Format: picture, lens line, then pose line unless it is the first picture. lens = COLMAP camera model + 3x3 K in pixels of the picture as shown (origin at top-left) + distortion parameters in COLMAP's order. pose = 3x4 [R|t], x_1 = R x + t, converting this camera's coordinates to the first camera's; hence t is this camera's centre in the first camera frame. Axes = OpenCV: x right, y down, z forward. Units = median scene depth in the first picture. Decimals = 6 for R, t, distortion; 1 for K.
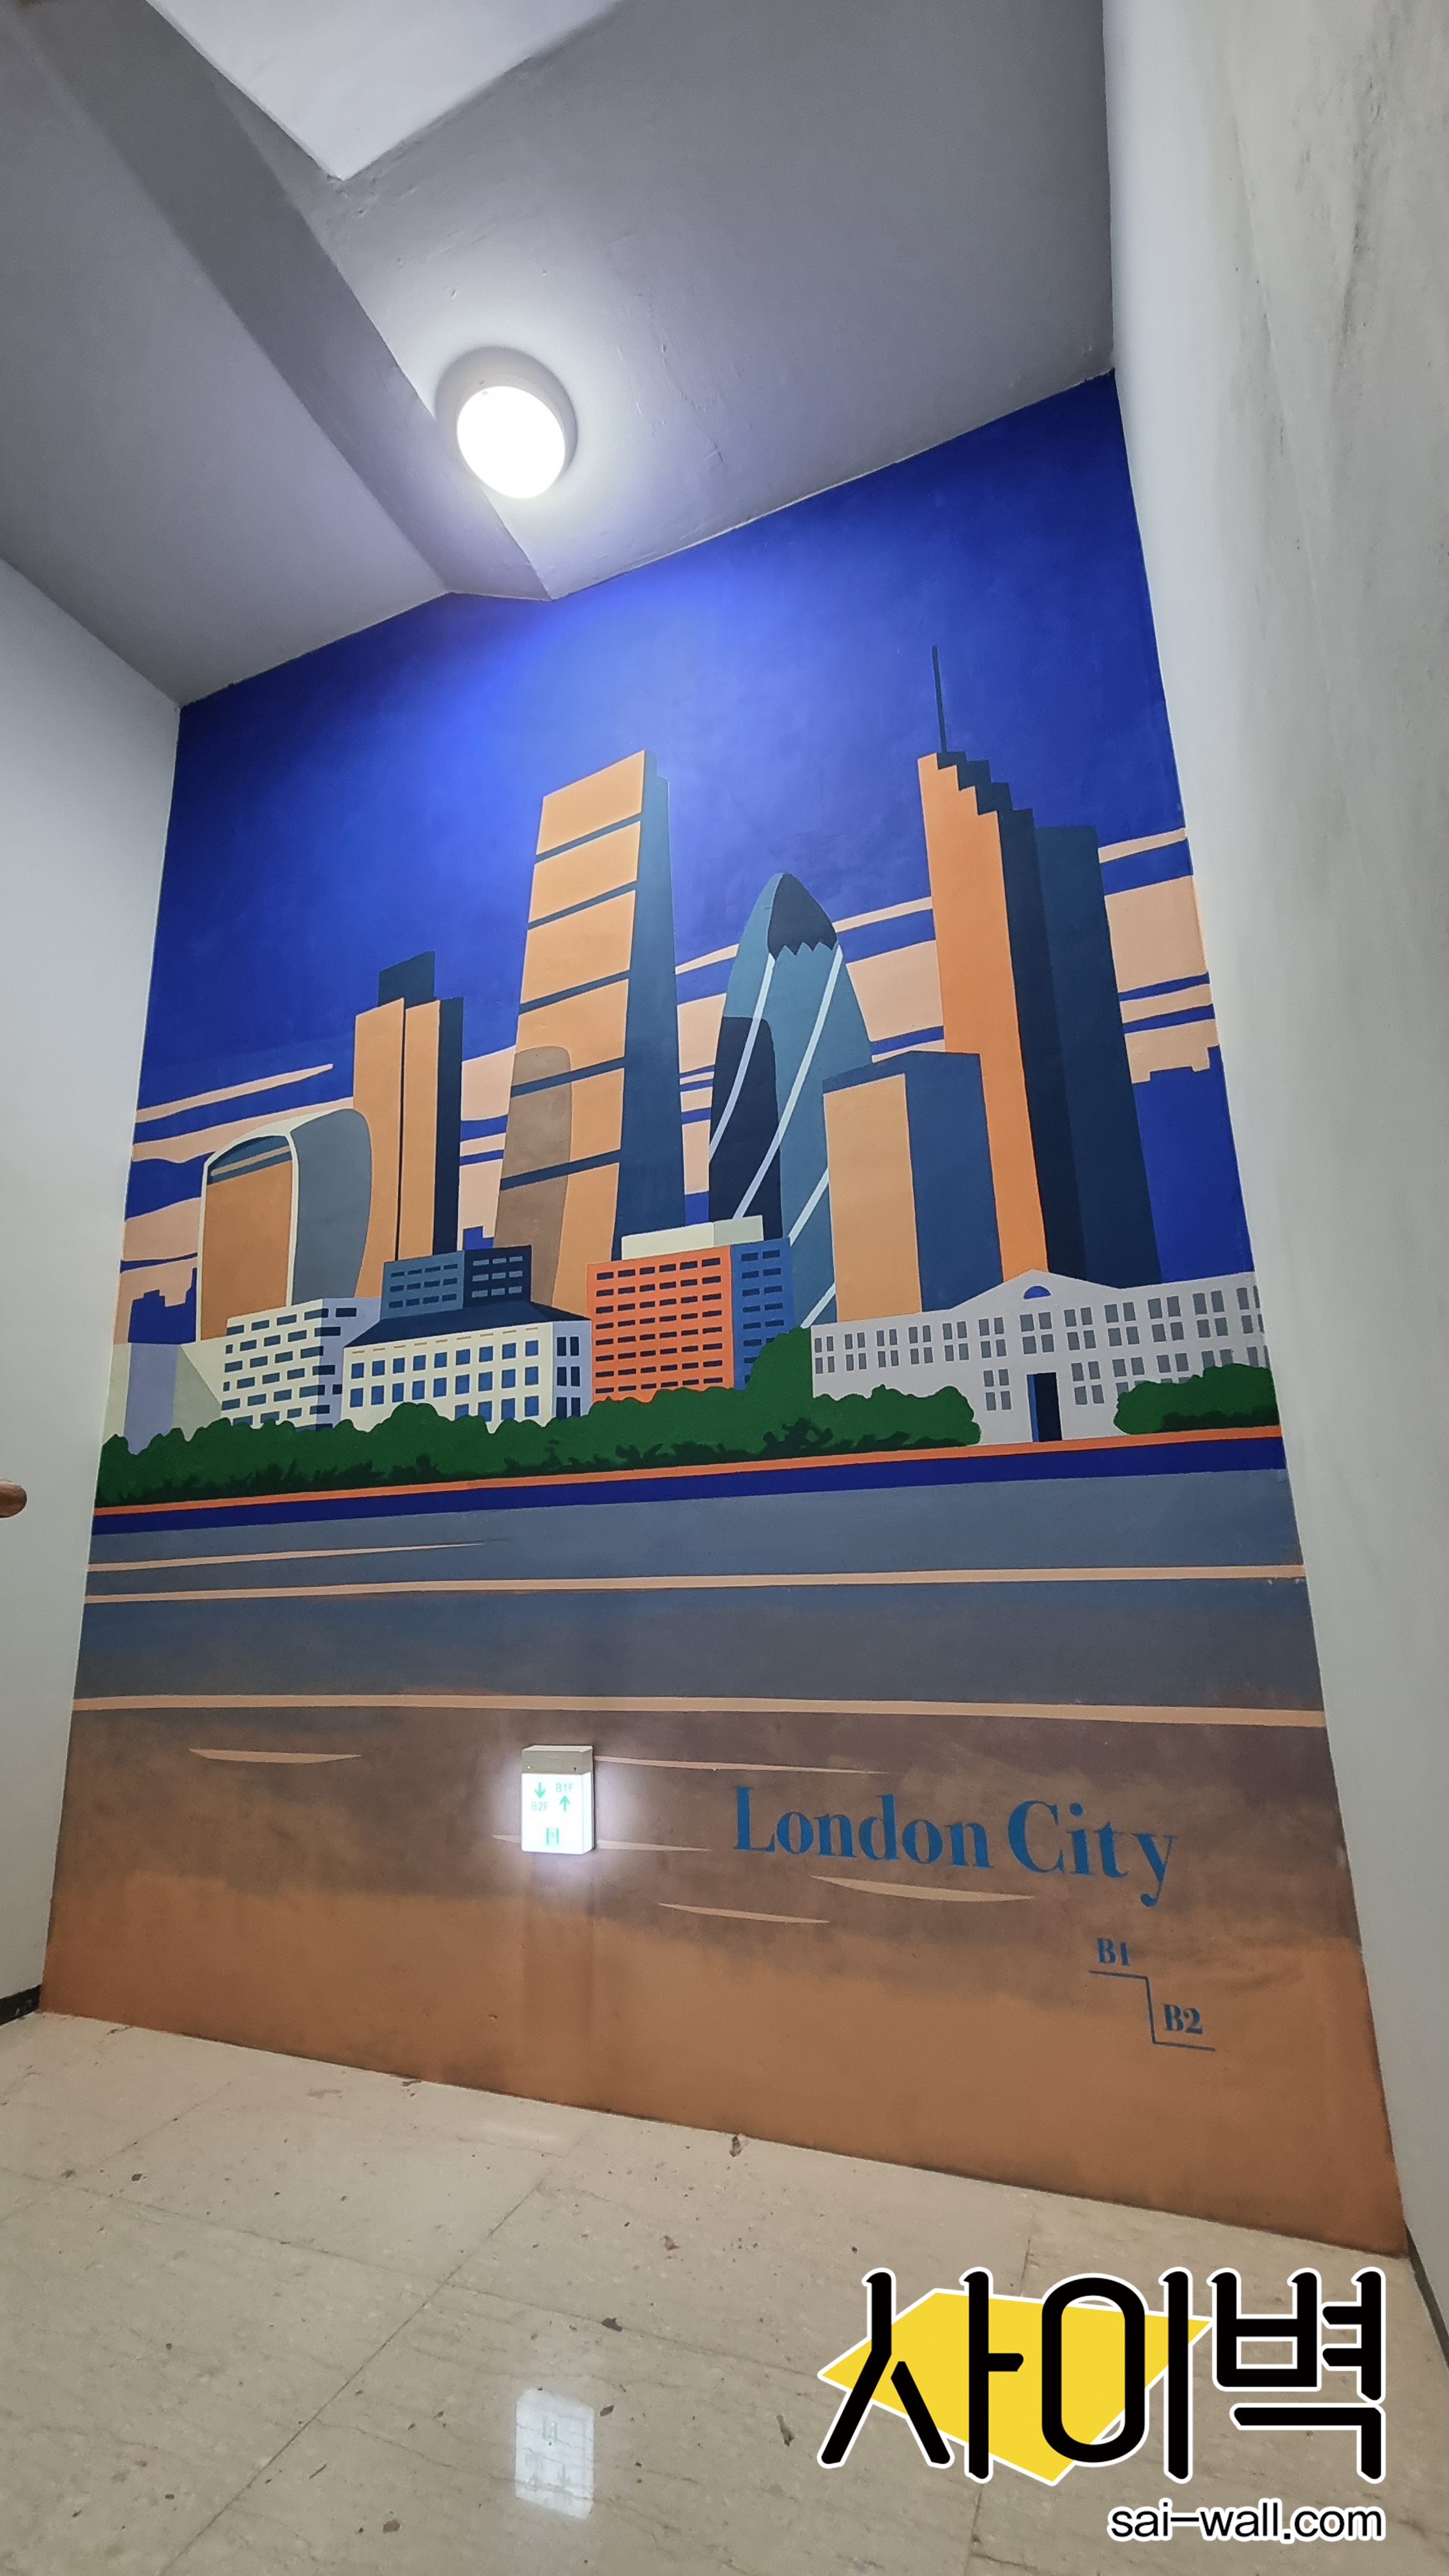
lens RADIAL K [[1034.2, 0, 729.6], [0, 1034.2, 1298.8], [0, 0, 1]] dist [0.003368, -0.003829]
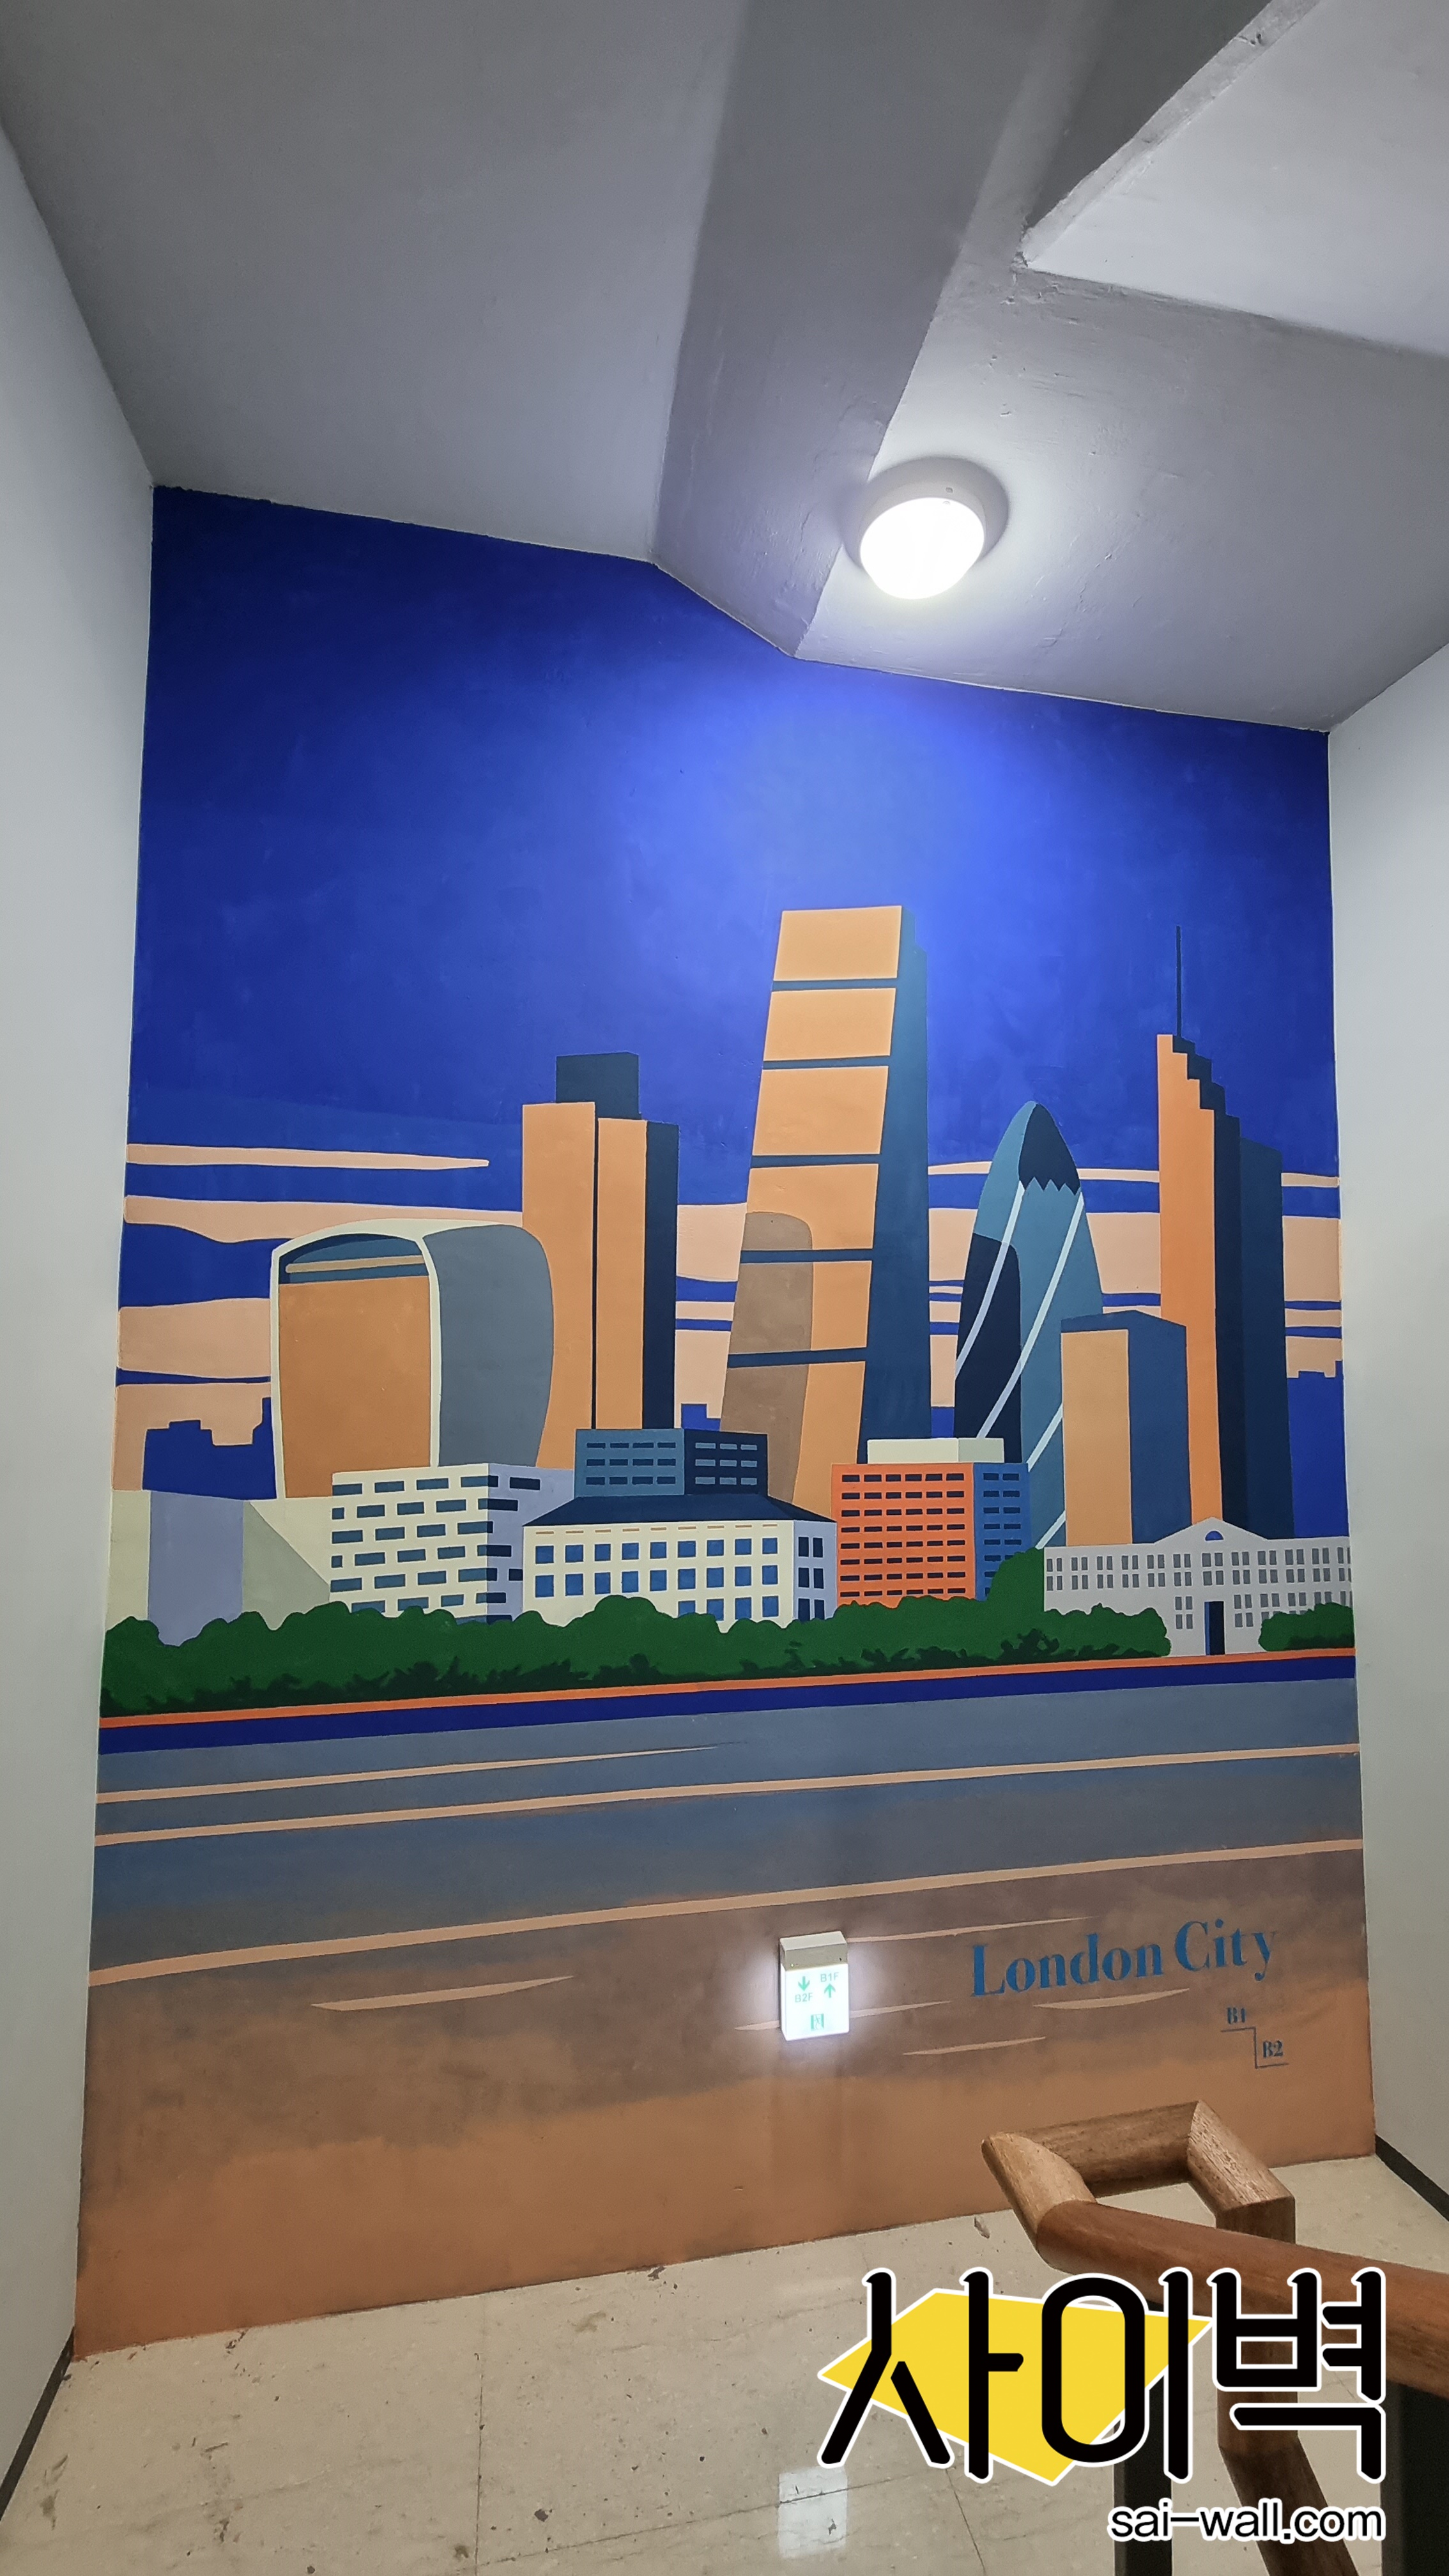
lens RADIAL K [[1034.2, 0, 729.6], [0, 1034.2, 1298.8], [0, 0, 1]] dist [0.003368, -0.003829]
pose [[0.839617, 0.073097, 0.538239, -0.788791], [-0.161672, 0.979624, 0.119158, -0.300098], [-0.518562, -0.187065, 0.834326, 0.253117]]
